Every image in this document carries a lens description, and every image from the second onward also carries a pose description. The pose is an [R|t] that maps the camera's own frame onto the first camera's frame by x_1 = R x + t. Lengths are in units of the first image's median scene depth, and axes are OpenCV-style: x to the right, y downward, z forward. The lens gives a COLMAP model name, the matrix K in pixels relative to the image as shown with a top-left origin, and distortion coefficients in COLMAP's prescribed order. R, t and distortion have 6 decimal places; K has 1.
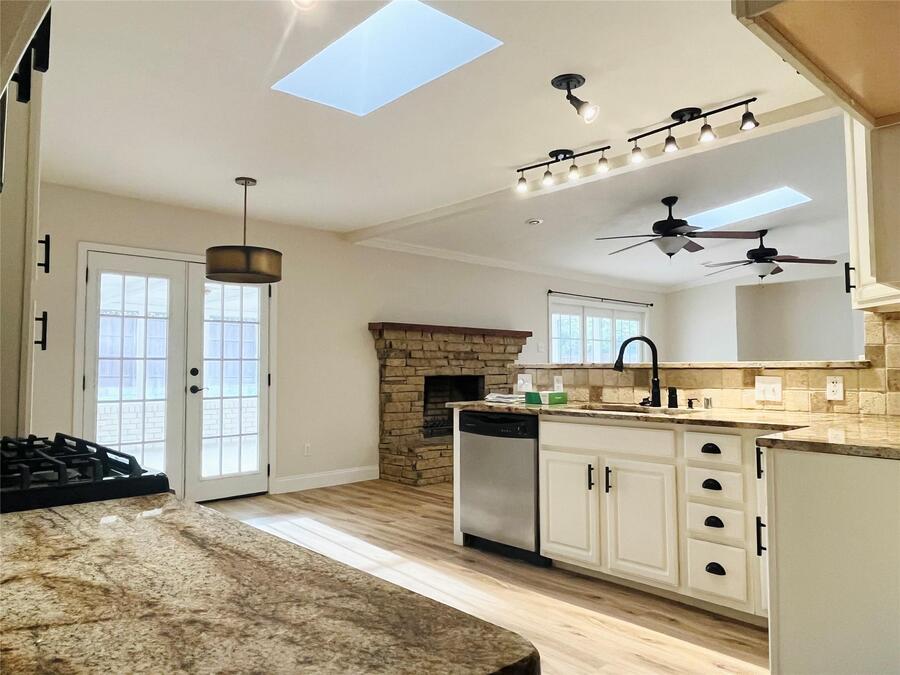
lens RADIAL K [[652.0, 0, 450.0], [0, 652.0, 337.5], [0, 0, 1]] dist [0.000744, 0.000256]
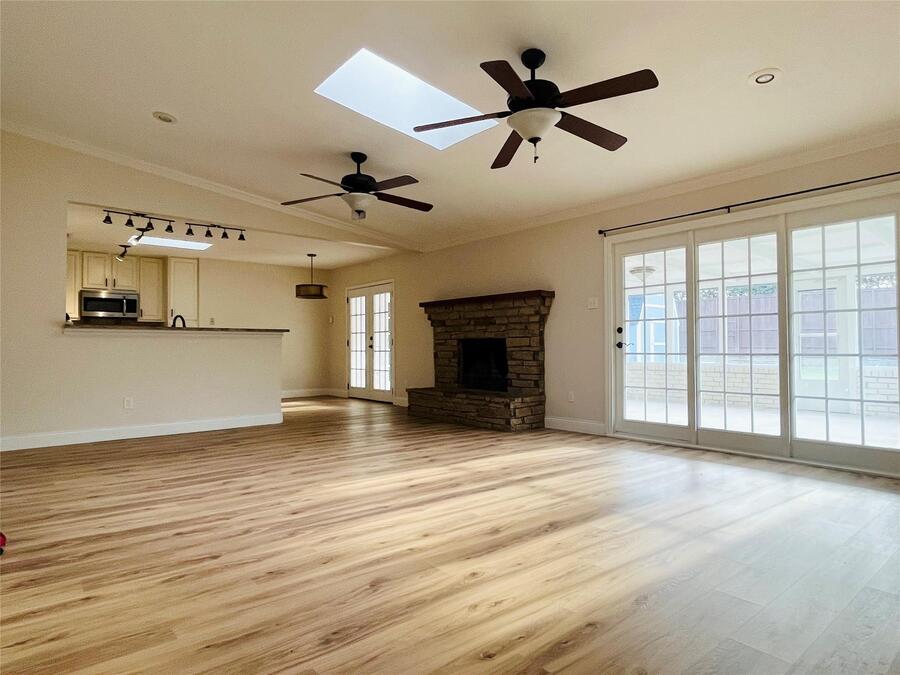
lens RADIAL K [[521.7, 0, 450.0], [0, 521.7, 337.5], [0, 0, 1]] dist [-0.000447, -0.000033]
pose [[-0.057663, -0.009961, -0.998286, 1.003423], [0.060031, 0.998106, -0.013427, 0.069650], [0.996530, -0.060702, -0.056956, 1.060283]]
